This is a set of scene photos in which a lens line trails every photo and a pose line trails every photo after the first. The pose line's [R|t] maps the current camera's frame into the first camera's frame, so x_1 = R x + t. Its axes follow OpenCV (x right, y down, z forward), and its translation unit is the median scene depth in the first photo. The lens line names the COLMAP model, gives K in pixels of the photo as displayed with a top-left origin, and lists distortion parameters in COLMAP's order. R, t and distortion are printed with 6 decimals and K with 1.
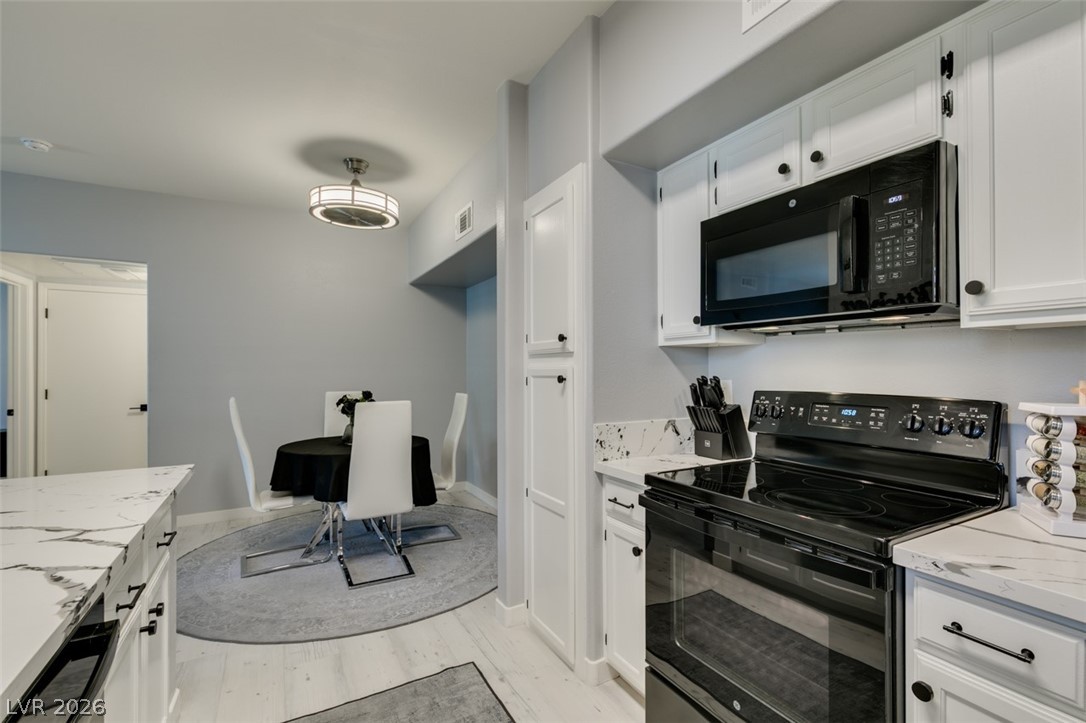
lens RADIAL K [[482.4, 0, 539.1], [0, 482.4, 367.7], [0, 0, 1]] dist [0.001863, -0.000377]
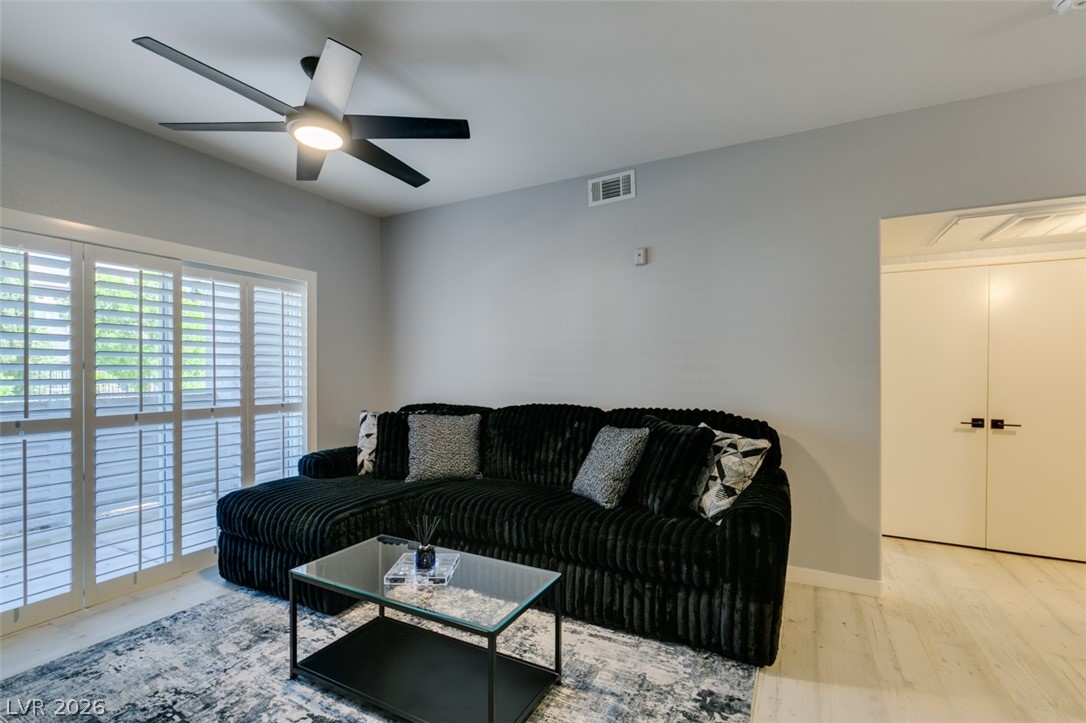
lens RADIAL K [[486.7, 0, 542.4], [0, 486.7, 375.1], [0, 0, 1]] dist [0.002076, -0.000253]
pose [[0.546975, 0.011082, -0.837076, -1.261794], [0.002076, 0.999891, 0.014595, 0.000853], [0.837146, -0.009721, 0.546892, 0.138280]]
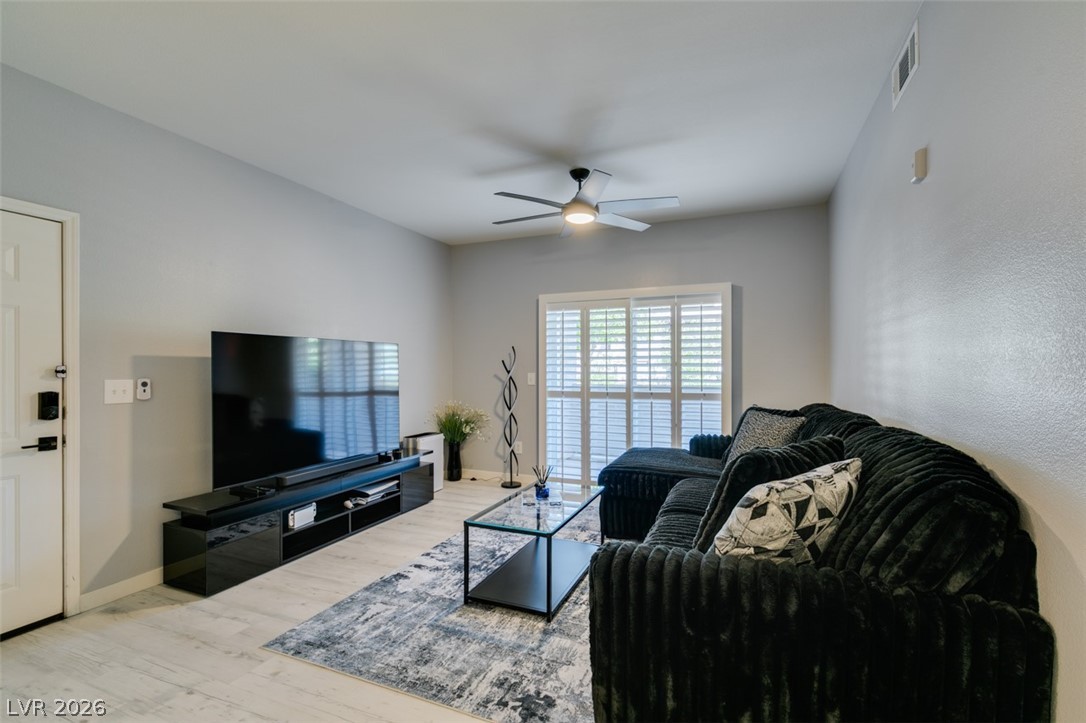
lens RADIAL K [[483.2, 0, 542.7], [0, 483.2, 368.4], [0, 0, 1]] dist [0.000979, -0.000591]
pose [[-0.783249, 0.005535, -0.621684, -1.302644], [0.007978, 0.999968, -0.001148, 0.011087], [0.621657, -0.005859, -0.783267, 1.538687]]
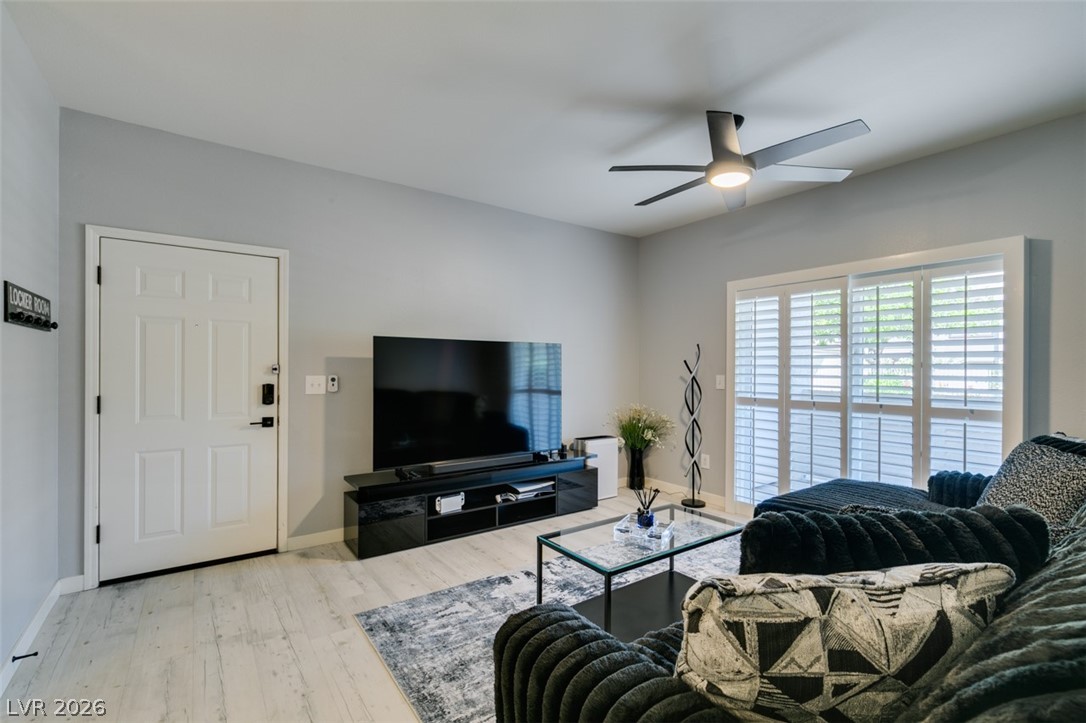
lens RADIAL K [[485.2, 0, 542.5], [0, 485.2, 368.5], [0, 0, 1]] dist [0.002913, -0.000586]
pose [[-0.993012, -0.001387, -0.118005, -1.779367], [-0.000928, 0.999992, -0.003948, 0.011740], [0.118010, -0.003811, -0.993005, 1.567783]]
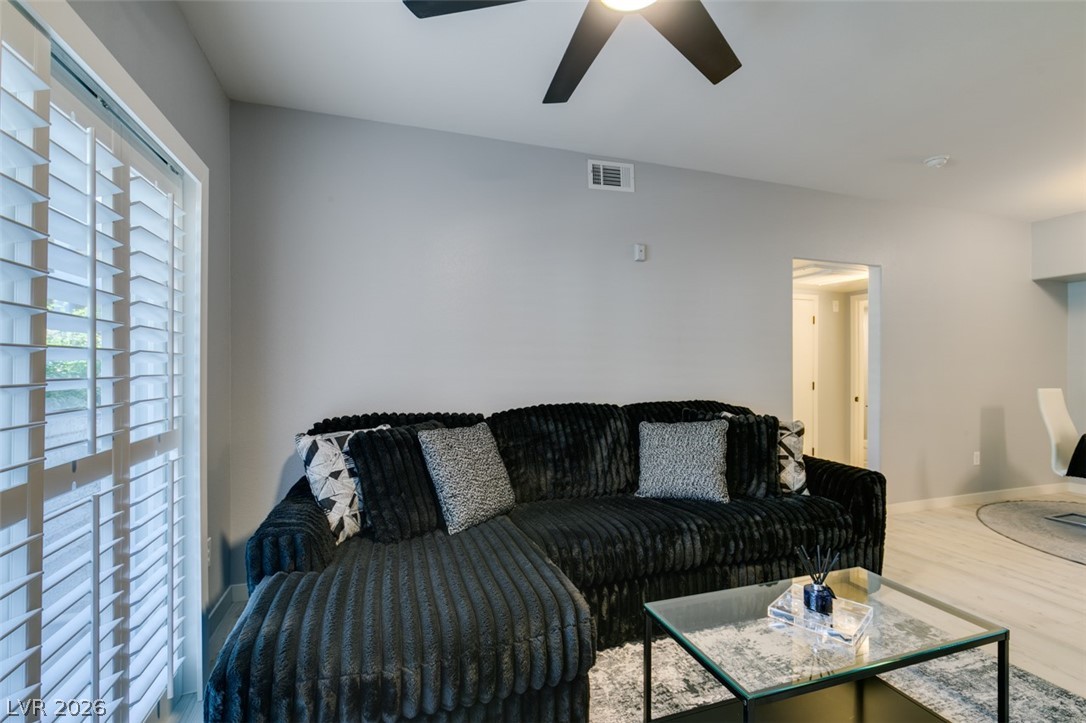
lens RADIAL K [[484.5, 0, 540.2], [0, 484.5, 366.5], [0, 0, 1]] dist [-0.000942, -0.000486]
pose [[0.983403, 0.006429, -0.181323, -2.443868], [-0.005444, 0.999968, 0.005932, 0.005872], [0.181356, -0.004846, 0.983406, -0.347604]]
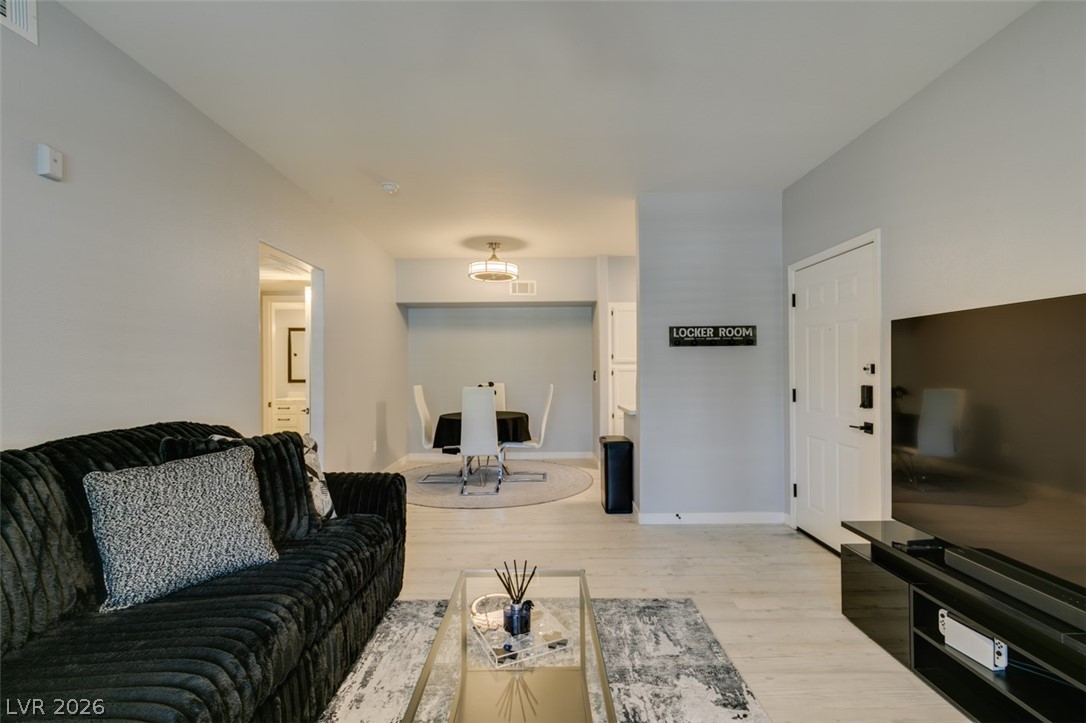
lens RADIAL K [[483.8, 0, 543.5], [0, 483.8, 366.6], [0, 0, 1]] dist [0.000039, -0.000269]
pose [[0.479267, 0.004438, 0.877658, -2.744829], [0.001050, 0.999984, -0.005629, 0.008402], [-0.877668, 0.003619, 0.479255, 0.090898]]
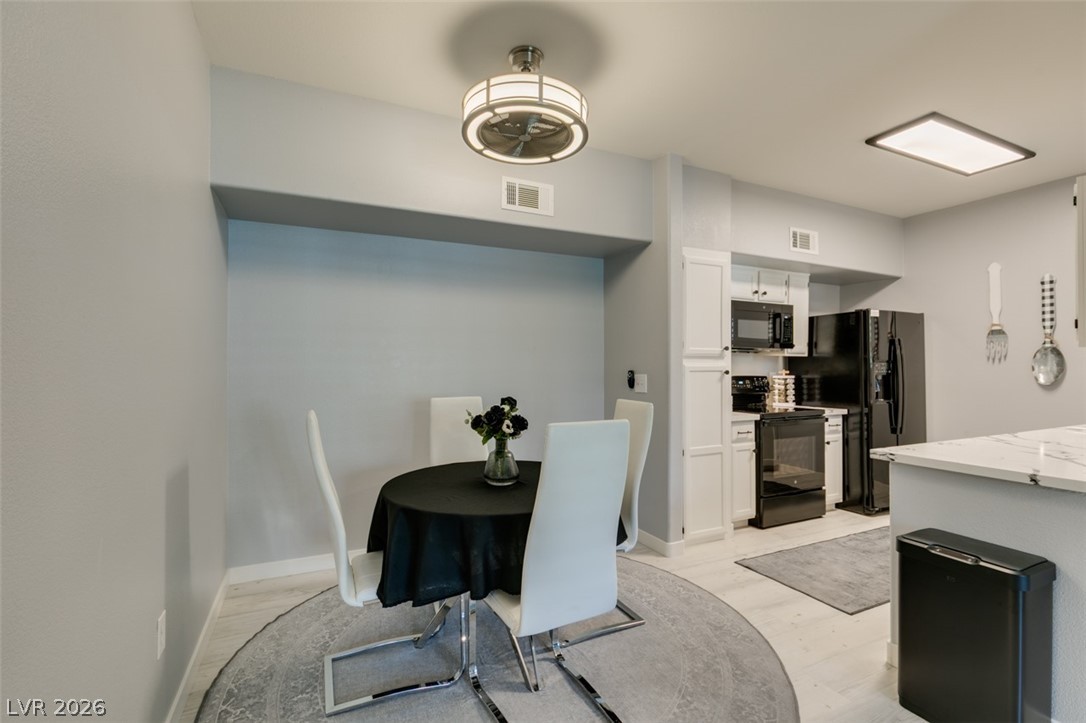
lens RADIAL K [[487.0, 0, 540.8], [0, 487.0, 362.9], [0, 0, 1]] dist [-0.002396, -0.000649]
pose [[0.064382, 0.010309, 0.997872, -1.640744], [-0.005582, 0.999935, -0.009970, 0.011156], [-0.997910, -0.004929, 0.064435, 1.463247]]
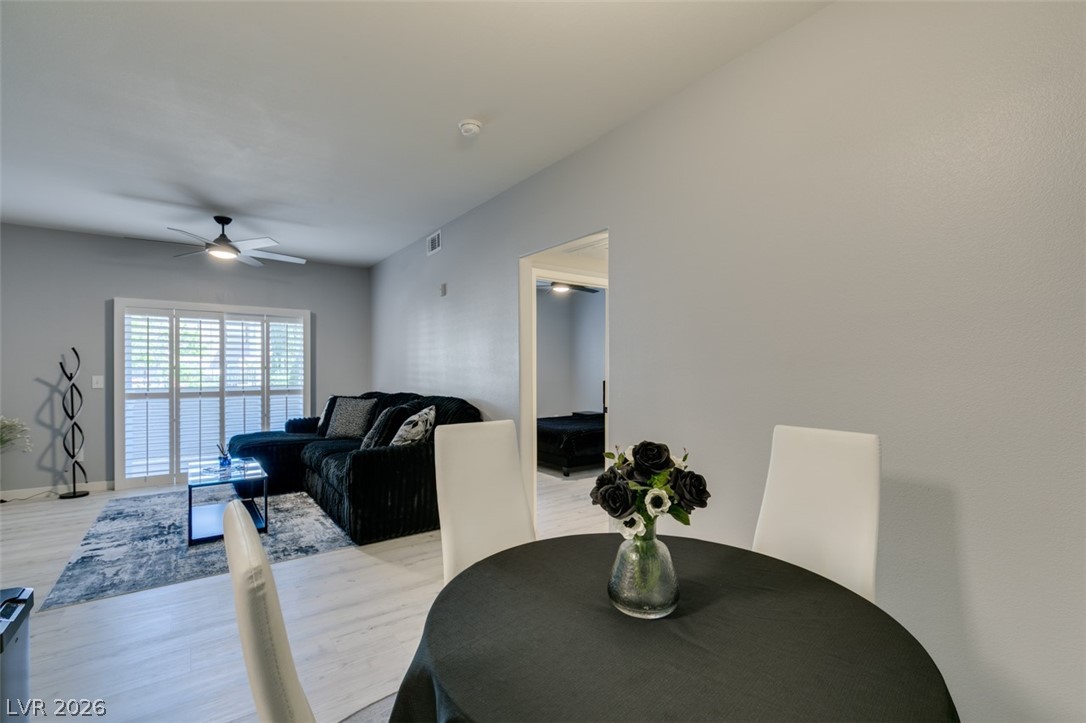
lens RADIAL K [[485.2, 0, 543.8], [0, 485.2, 372.5], [0, 0, 1]] dist [-0.000168, -0.000013]
pose [[0.128246, 0.008214, -0.991708, -0.126858], [0.004802, 0.999949, 0.008903, 0.003331], [0.991731, -0.005904, 0.128200, 1.445446]]
